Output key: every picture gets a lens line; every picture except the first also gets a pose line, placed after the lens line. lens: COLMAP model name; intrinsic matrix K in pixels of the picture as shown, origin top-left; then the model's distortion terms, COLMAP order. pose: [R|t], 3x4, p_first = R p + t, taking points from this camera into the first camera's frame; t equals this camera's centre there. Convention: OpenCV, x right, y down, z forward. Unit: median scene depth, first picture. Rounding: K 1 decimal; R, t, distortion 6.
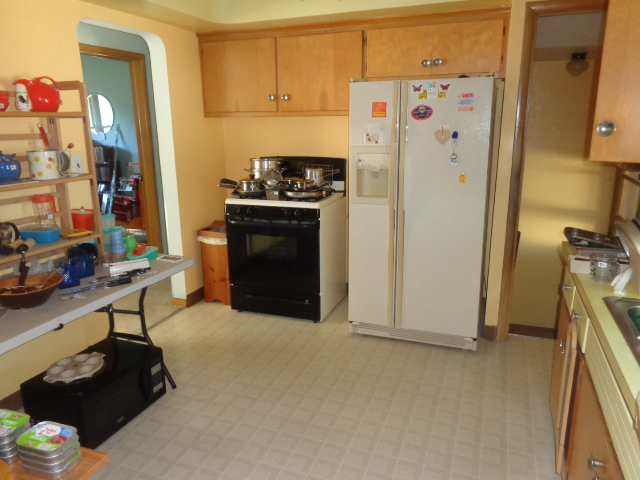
lens RADIAL K [[480.4, 0, 321.1], [0, 480.4, 240.7], [0, 0, 1]] dist [0.001103, 0.006561]
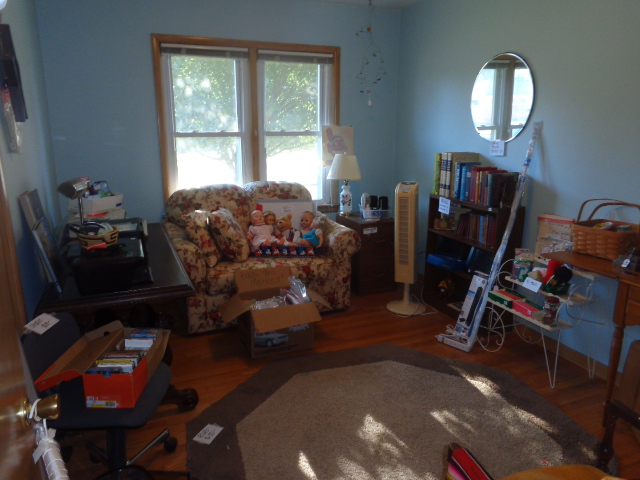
lens RADIAL K [[480.4, 0, 321.1], [0, 480.4, 240.2], [0, 0, 1]] dist [0.001103, 0.006561]
pose [[0.702157, 0.187237, -0.686963, -0.250870], [-0.186875, 0.979444, 0.075947, -0.138819], [0.687061, 0.075049, 0.722713, 0.576652]]
